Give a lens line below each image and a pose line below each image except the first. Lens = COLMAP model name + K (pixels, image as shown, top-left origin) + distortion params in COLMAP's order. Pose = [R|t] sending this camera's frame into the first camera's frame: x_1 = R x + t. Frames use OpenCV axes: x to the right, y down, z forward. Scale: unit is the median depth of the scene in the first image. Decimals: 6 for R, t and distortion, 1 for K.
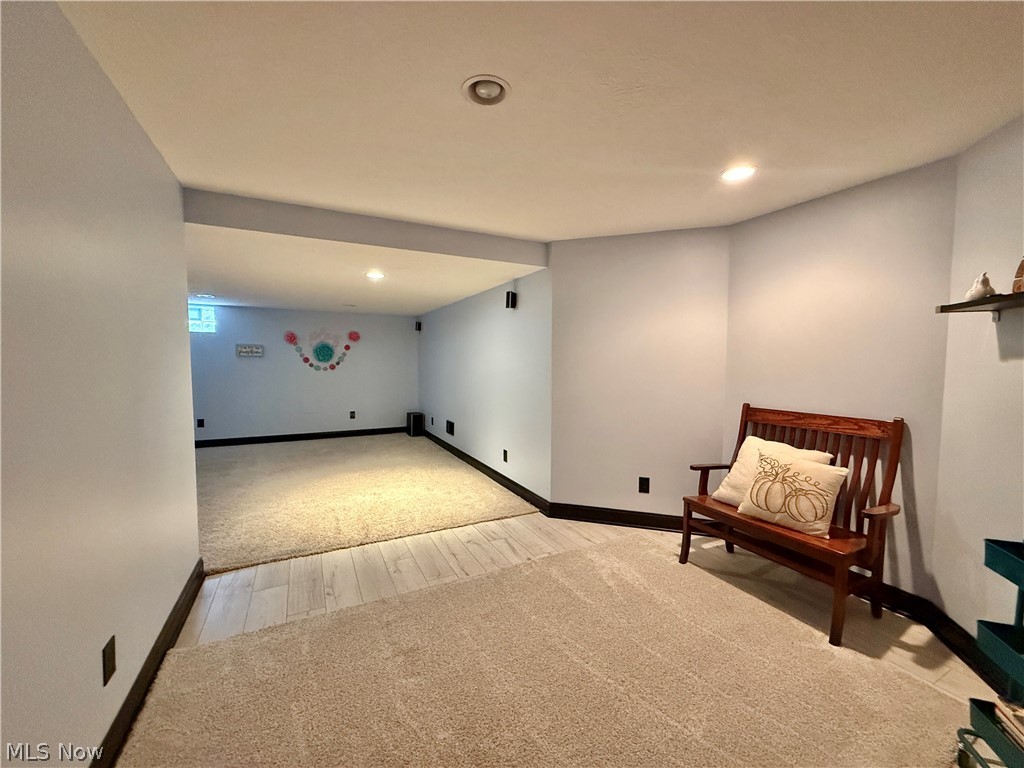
lens RADIAL K [[407.4, 0, 512.3], [0, 407.4, 382.8], [0, 0, 1]] dist [-0.001153, -0.000152]
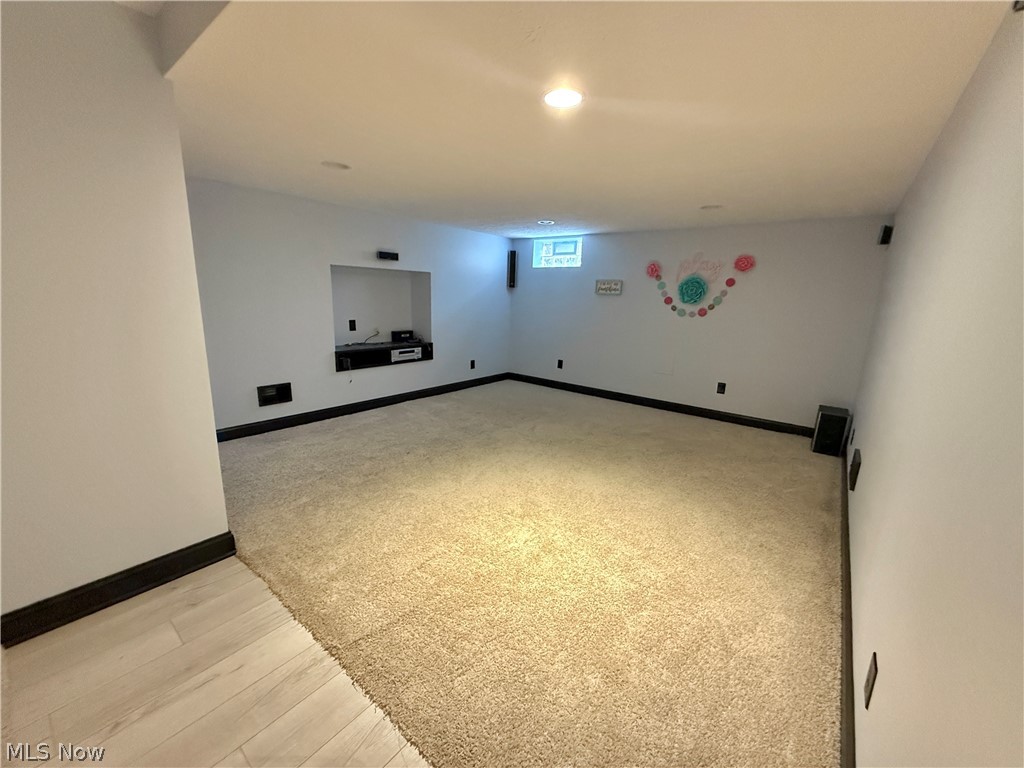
lens RADIAL K [[407.4, 0, 510.4], [0, 407.4, 384.9], [0, 0, 1]] dist [-0.001153, -0.000152]
pose [[0.410129, 0.204828, -0.888729, 0.051893], [-0.081413, 0.978786, 0.188014, -0.022641], [0.908387, -0.004756, 0.418104, 0.439622]]
